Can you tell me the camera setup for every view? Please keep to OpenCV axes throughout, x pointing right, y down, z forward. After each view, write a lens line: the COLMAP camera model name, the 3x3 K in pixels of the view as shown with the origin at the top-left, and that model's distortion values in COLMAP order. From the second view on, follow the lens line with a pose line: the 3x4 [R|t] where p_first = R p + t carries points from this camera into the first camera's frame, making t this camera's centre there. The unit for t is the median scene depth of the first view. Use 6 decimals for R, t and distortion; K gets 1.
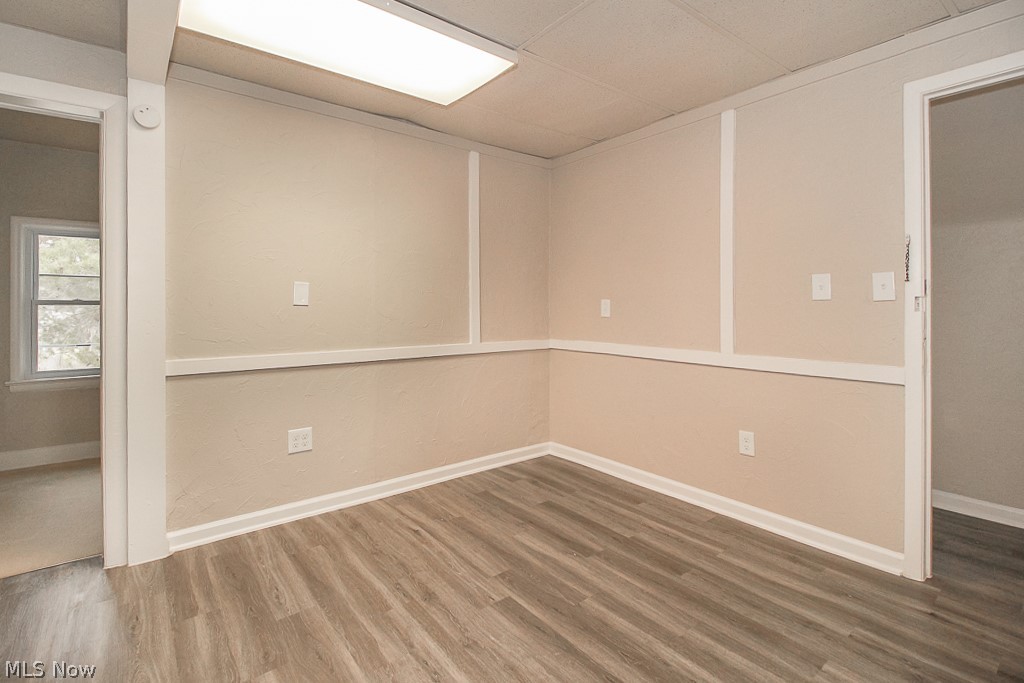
lens RADIAL K [[482.9, 0, 504.7], [0, 482.9, 304.1], [0, 0, 1]] dist [-0.001116, -0.000482]
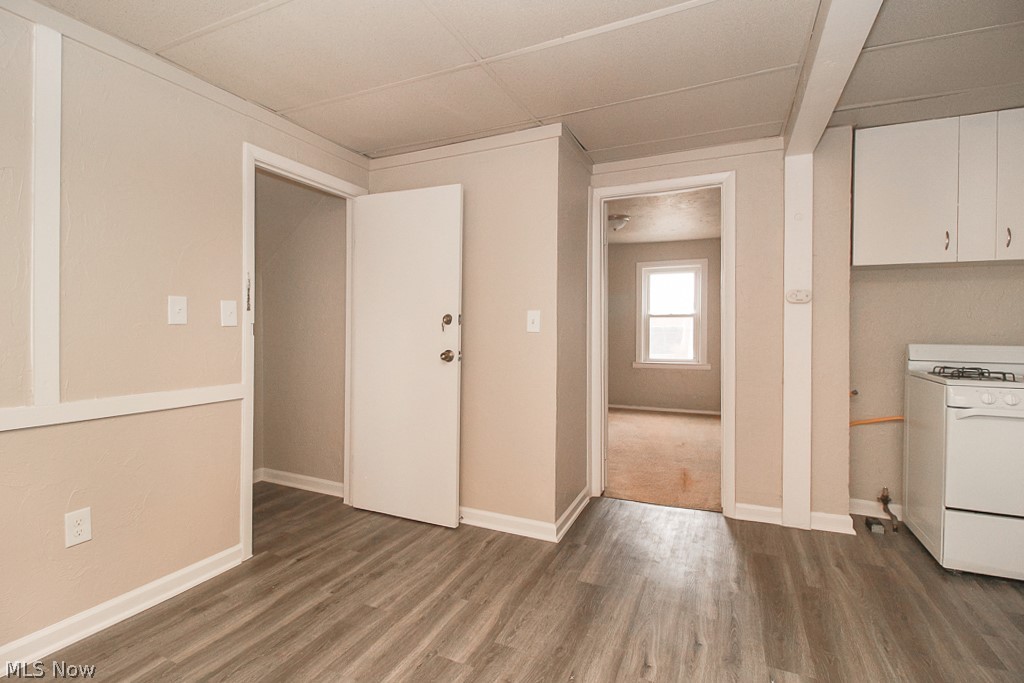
lens RADIAL K [[473.7, 0, 506.7], [0, 473.7, 333.4], [0, 0, 1]] dist [-0.002425, -0.001062]
pose [[-0.462102, -0.003799, 0.886818, -0.467371], [-0.009064, 0.999959, -0.000439, 0.003497], [-0.886780, -0.008241, -0.462118, 0.923387]]
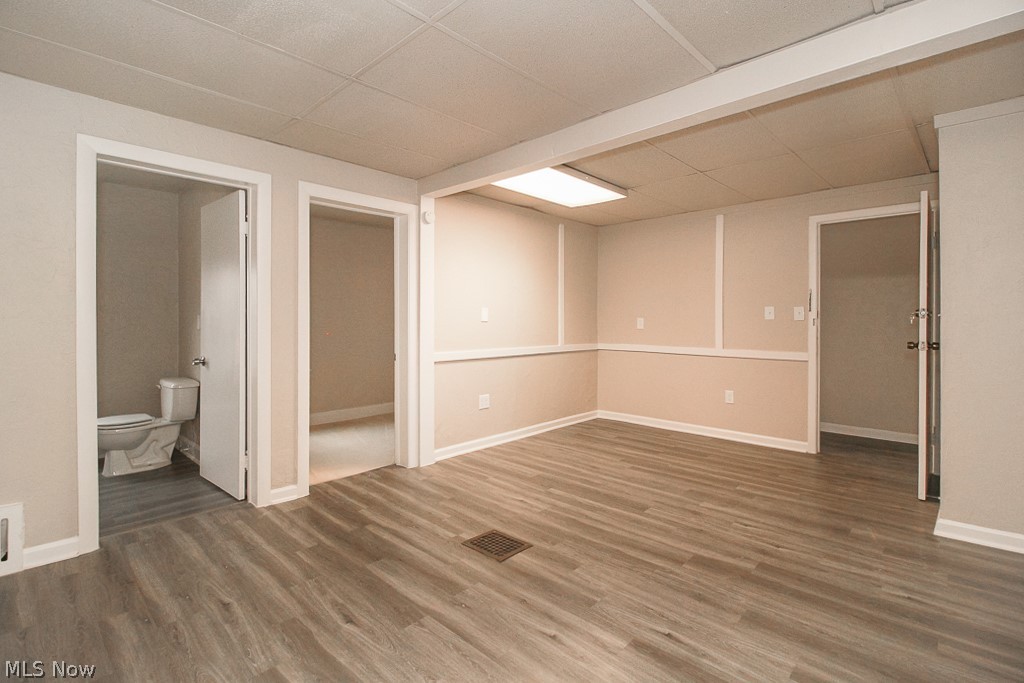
lens RADIAL K [[474.0, 0, 509.4], [0, 474.0, 318.4], [0, 0, 1]] dist [0.001212, -0.001299]
pose [[0.989870, 0.003577, 0.141933, -0.706110], [-0.003770, 0.999992, 0.001094, -0.013557], [-0.141928, -0.001618, 0.989876, -0.804750]]
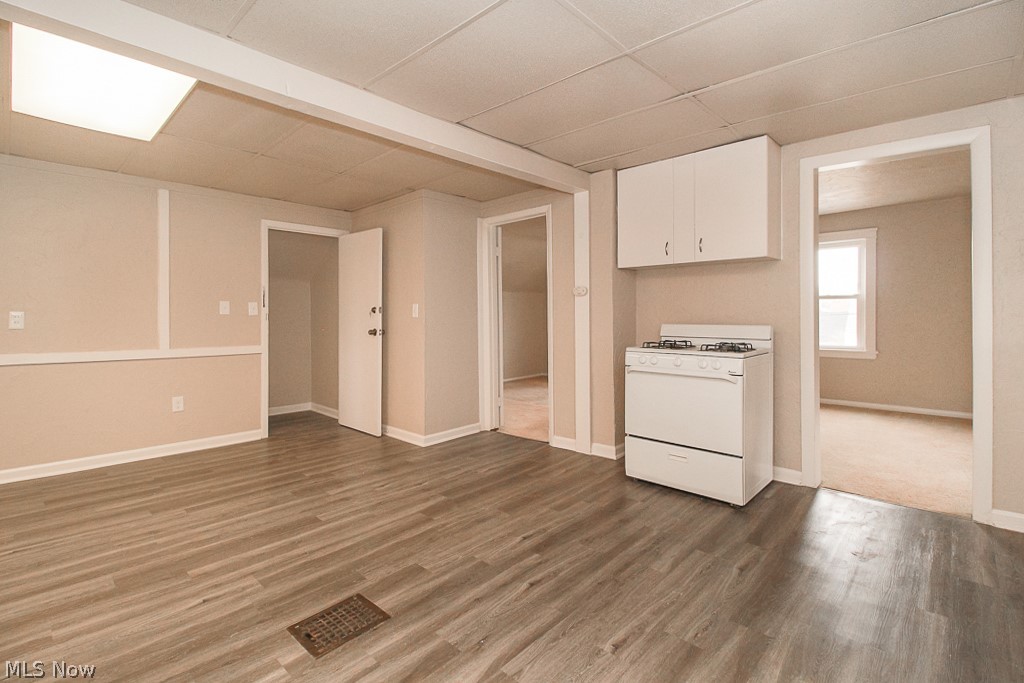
lens RADIAL K [[474.0, 0, 509.4], [0, 474.0, 318.4], [0, 0, 1]] dist [0.001212, -0.001299]
pose [[-0.154668, -0.000901, 0.987966, -1.455884], [-0.002514, 0.999997, 0.000518, 0.001300], [-0.987963, -0.002404, -0.154669, 0.196726]]
